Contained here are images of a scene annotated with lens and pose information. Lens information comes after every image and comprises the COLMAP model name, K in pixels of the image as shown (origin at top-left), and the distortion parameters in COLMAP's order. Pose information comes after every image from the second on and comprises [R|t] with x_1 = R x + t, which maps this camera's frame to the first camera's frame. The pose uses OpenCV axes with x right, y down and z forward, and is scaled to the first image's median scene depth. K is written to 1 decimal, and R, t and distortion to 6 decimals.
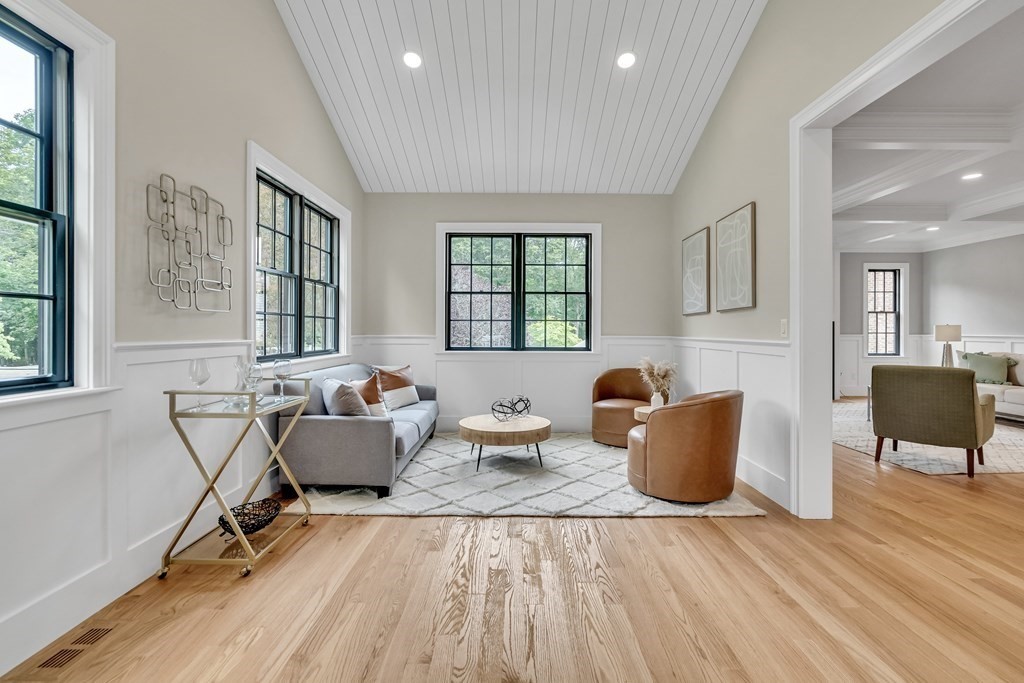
lens RADIAL K [[471.7, 0, 510.6], [0, 471.7, 331.3], [0, 0, 1]] dist [-0.009178, 0.001355]
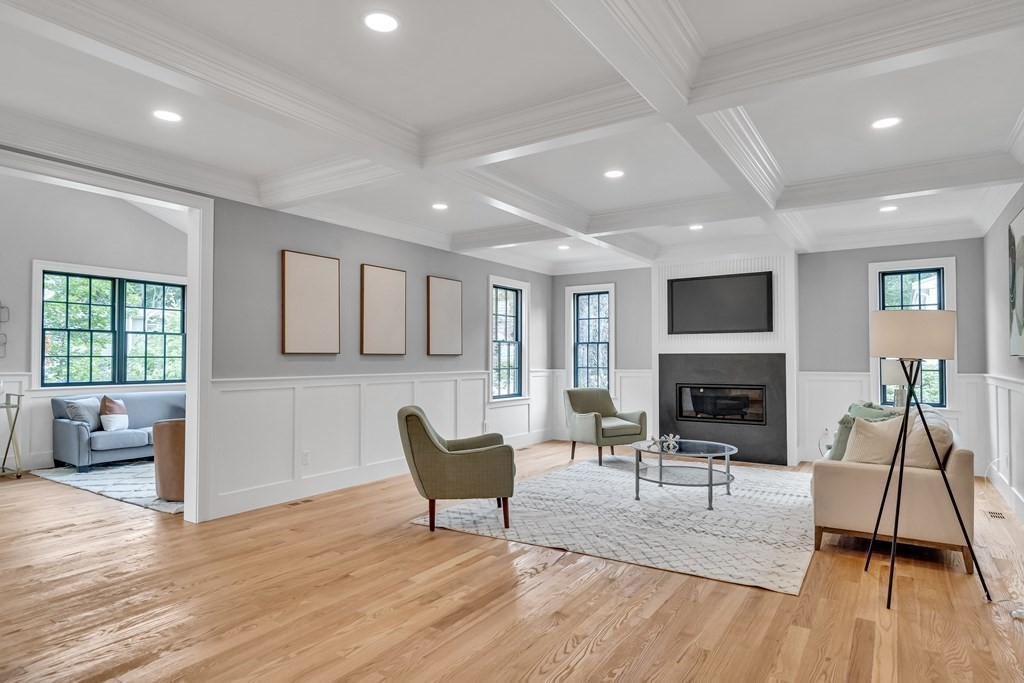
lens RADIAL K [[595.0, 0, 511.2], [0, 595.0, 344.6], [0, 0, 1]] dist [0.013552, 0.001789]
pose [[0.842761, -0.015011, -0.538078, 1.536867], [0.000219, 0.999621, -0.027543, -0.017617], [0.538287, 0.023094, 0.842445, 0.056272]]
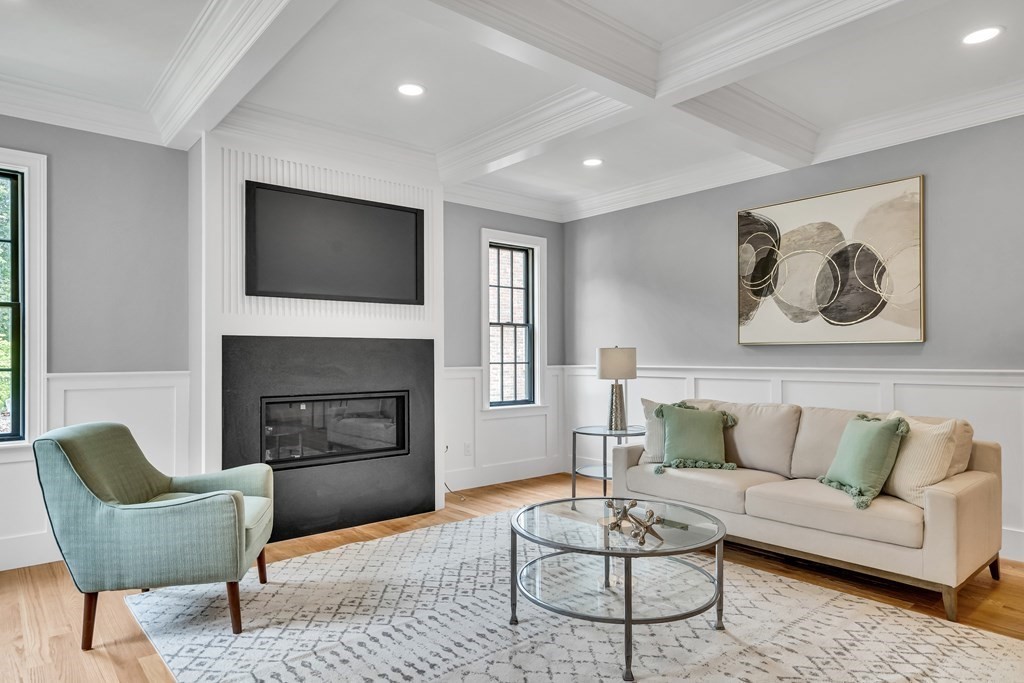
lens RADIAL K [[618.1, 0, 514.7], [0, 618.1, 352.2], [0, 0, 1]] dist [0.007675, 0.000909]
pose [[0.752768, 0.000628, 0.658285, 0.653949], [0.007380, 0.999929, -0.009393, -0.004022], [-0.658244, 0.011929, 0.752710, 0.918933]]
